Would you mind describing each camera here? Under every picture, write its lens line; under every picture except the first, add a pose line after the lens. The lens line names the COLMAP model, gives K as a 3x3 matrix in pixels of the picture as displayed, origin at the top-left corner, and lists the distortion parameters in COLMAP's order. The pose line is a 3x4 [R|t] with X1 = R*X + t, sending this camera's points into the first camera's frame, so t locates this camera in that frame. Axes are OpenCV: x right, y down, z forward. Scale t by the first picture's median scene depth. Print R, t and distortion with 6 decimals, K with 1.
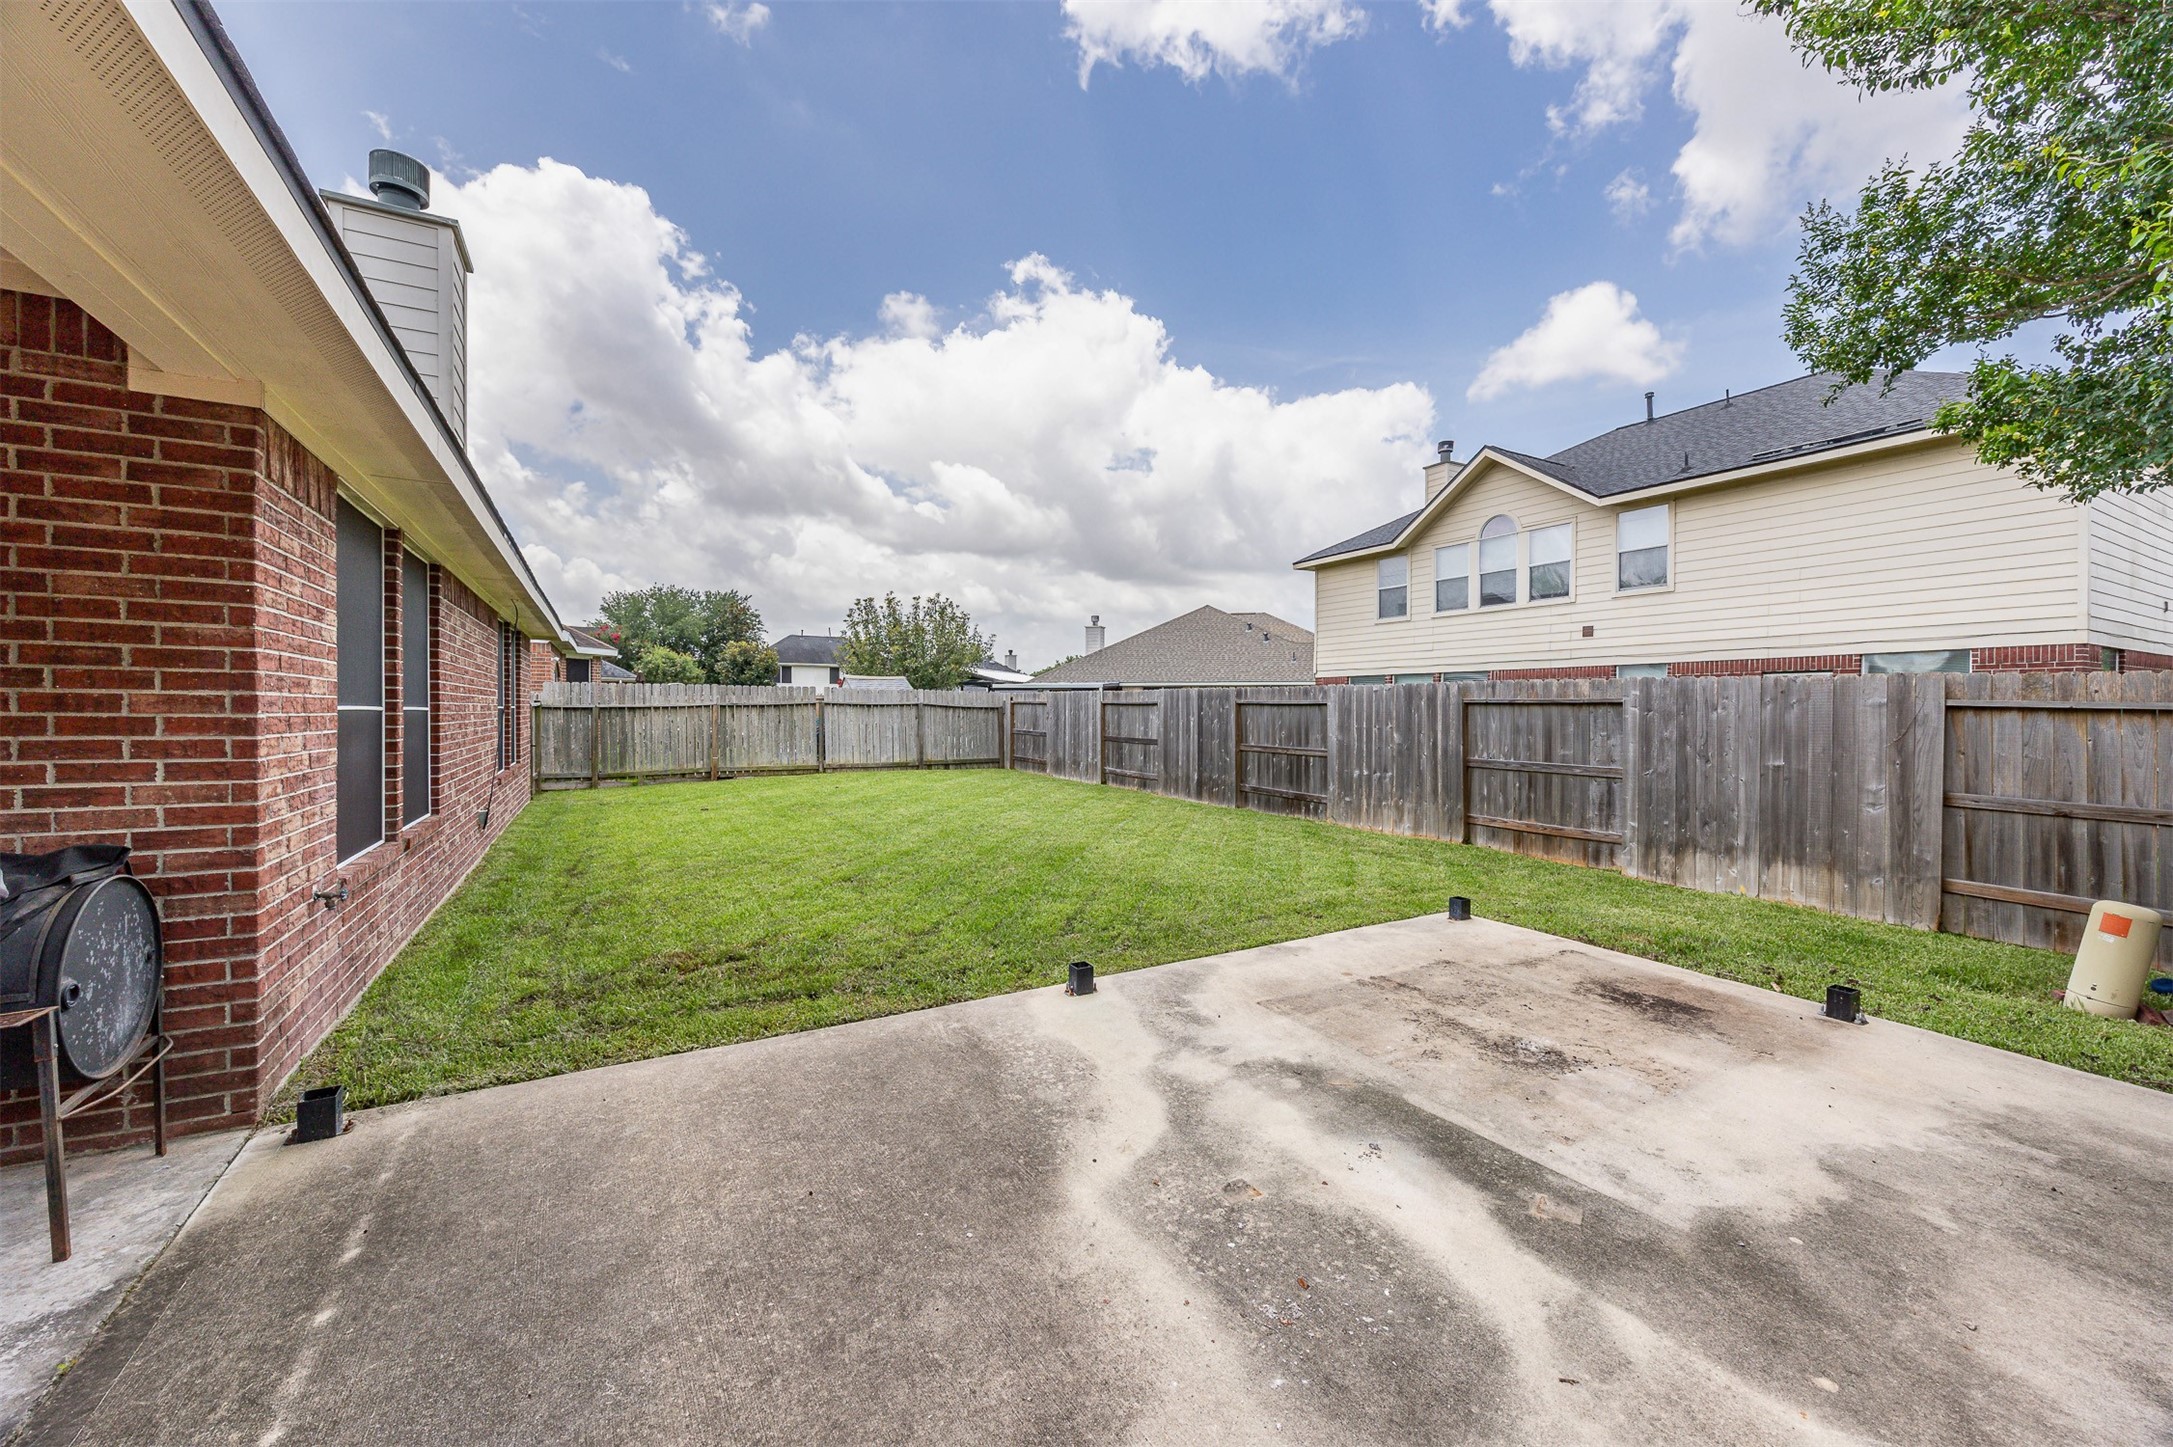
lens RADIAL K [[856.0, 0, 1079.9], [0, 856.0, 719.1], [0, 0, 1]] dist [0.003745, -0.000145]
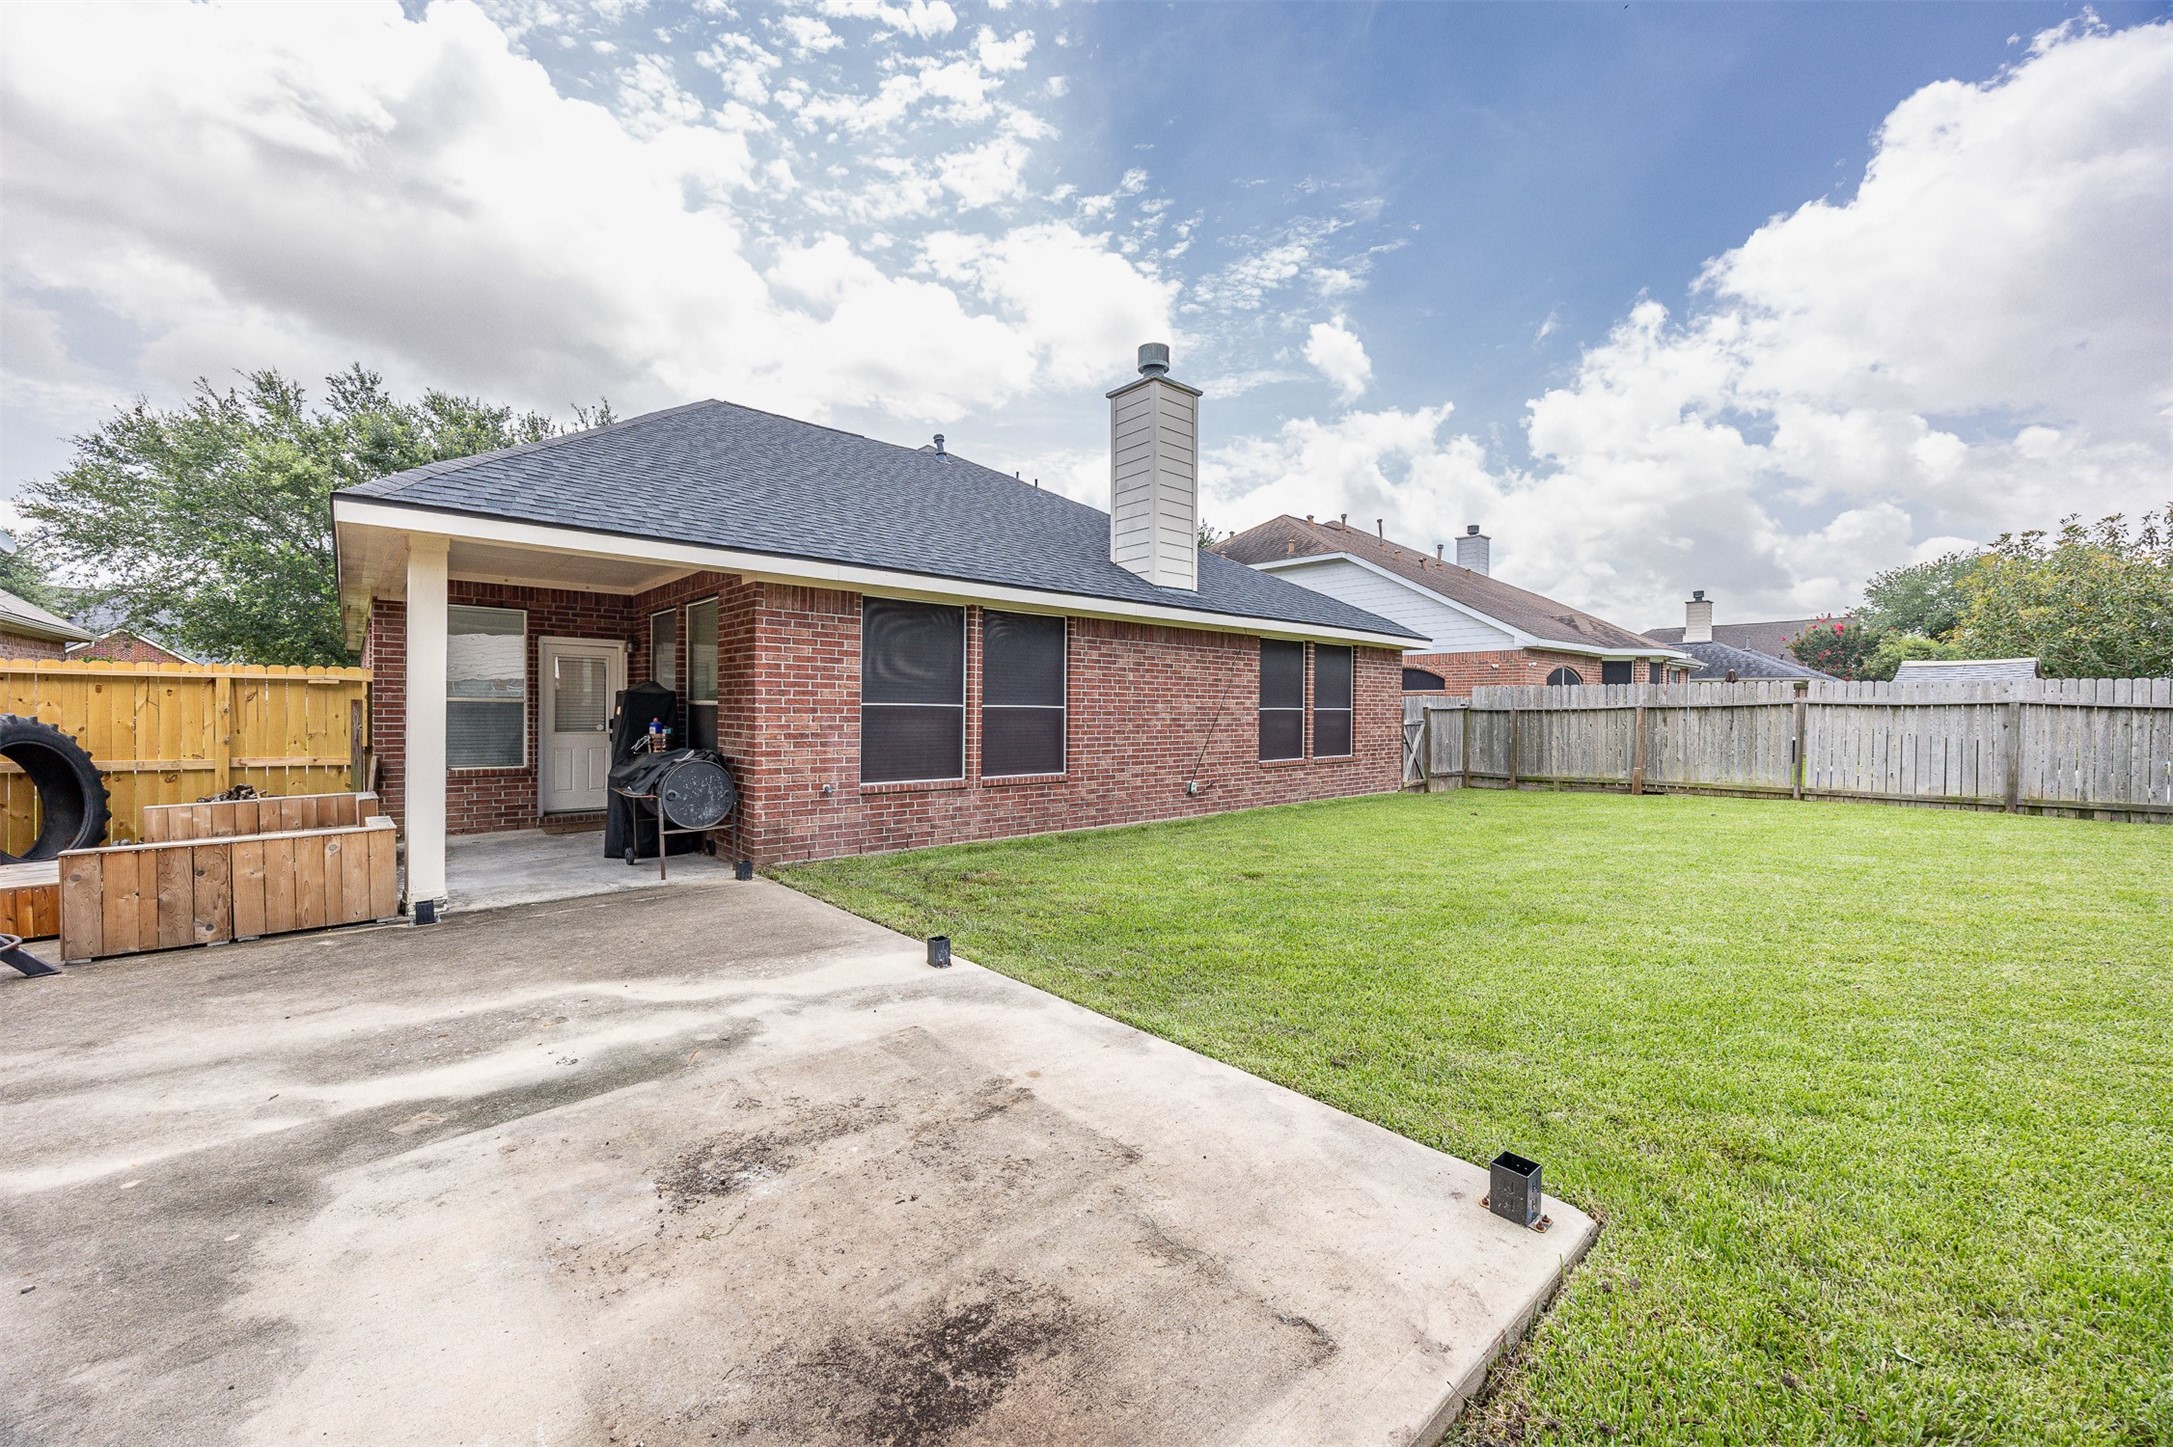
lens RADIAL K [[856.0, 0, 1079.9], [0, 856.0, 719.1], [0, 0, 1]] dist [0.003745, -0.000145]
pose [[0.171779, 0.006630, -0.985113, 1.198404], [-0.016163, 0.999862, 0.003911, 0.005817], [0.985003, 0.015250, 0.171863, 1.087308]]
